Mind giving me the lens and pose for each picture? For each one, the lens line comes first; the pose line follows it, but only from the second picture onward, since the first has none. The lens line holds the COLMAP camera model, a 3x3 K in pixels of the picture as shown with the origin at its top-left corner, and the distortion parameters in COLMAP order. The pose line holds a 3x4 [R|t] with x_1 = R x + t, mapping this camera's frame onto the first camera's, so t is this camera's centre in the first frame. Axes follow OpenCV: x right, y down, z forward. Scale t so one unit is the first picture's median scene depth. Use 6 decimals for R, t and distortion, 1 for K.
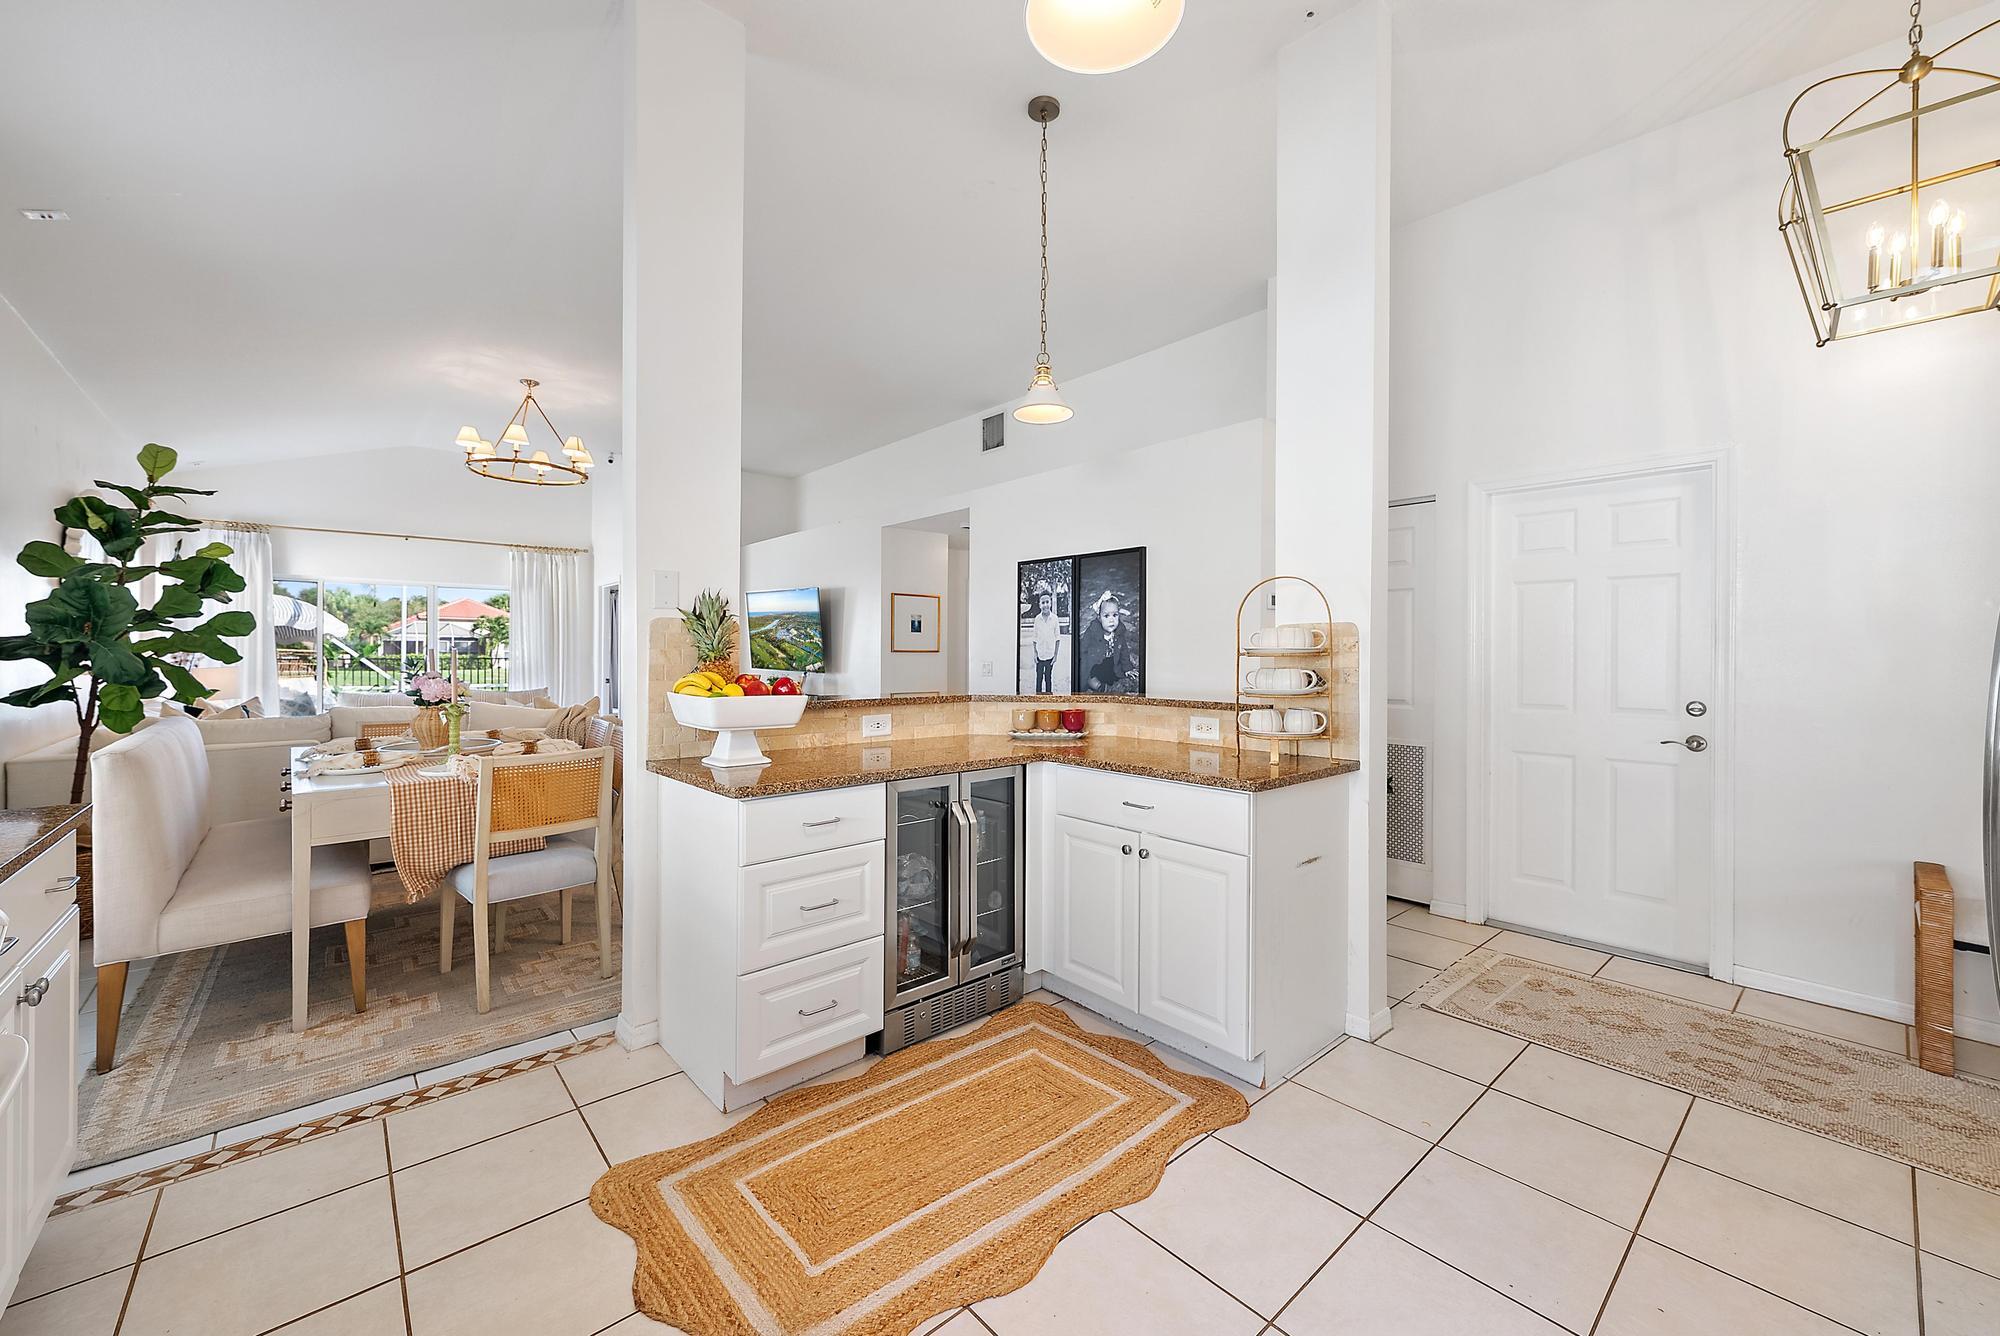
lens RADIAL K [[783.0, 0, 999.6], [0, 783.0, 657.1], [0, 0, 1]] dist [0.000577, -0.000386]
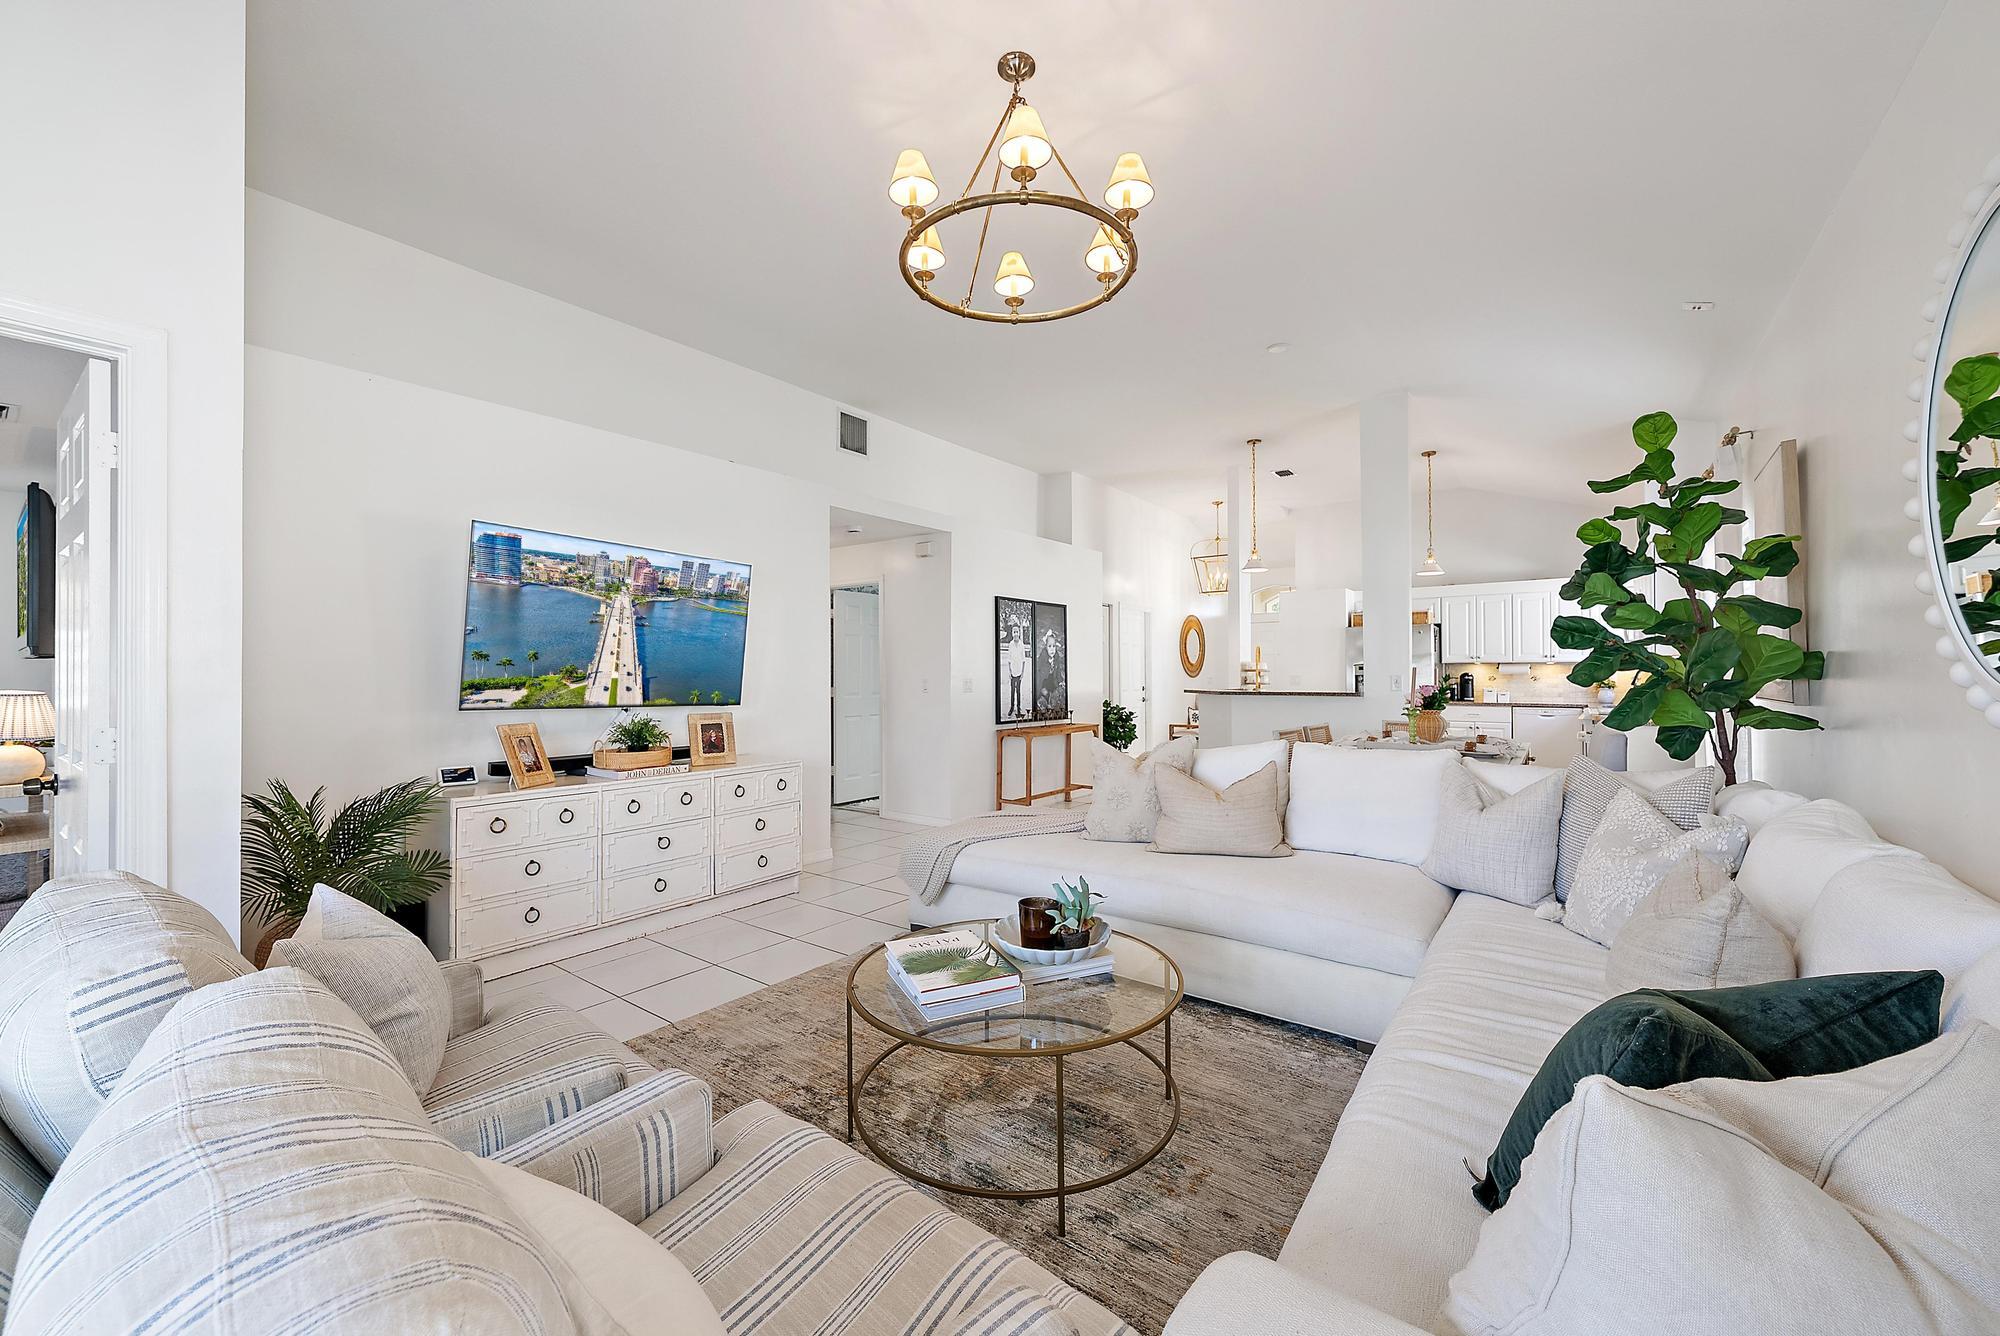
lens RADIAL K [[783.0, 0, 995.8], [0, 783.0, 668.9], [0, 0, 1]] dist [0.000577, -0.000386]
pose [[-0.204315, 0.001011, 0.978905, -1.230678], [0.005193, 0.999987, 0.000051, -0.009211], [-0.978891, 0.005093, -0.204318, 1.324152]]
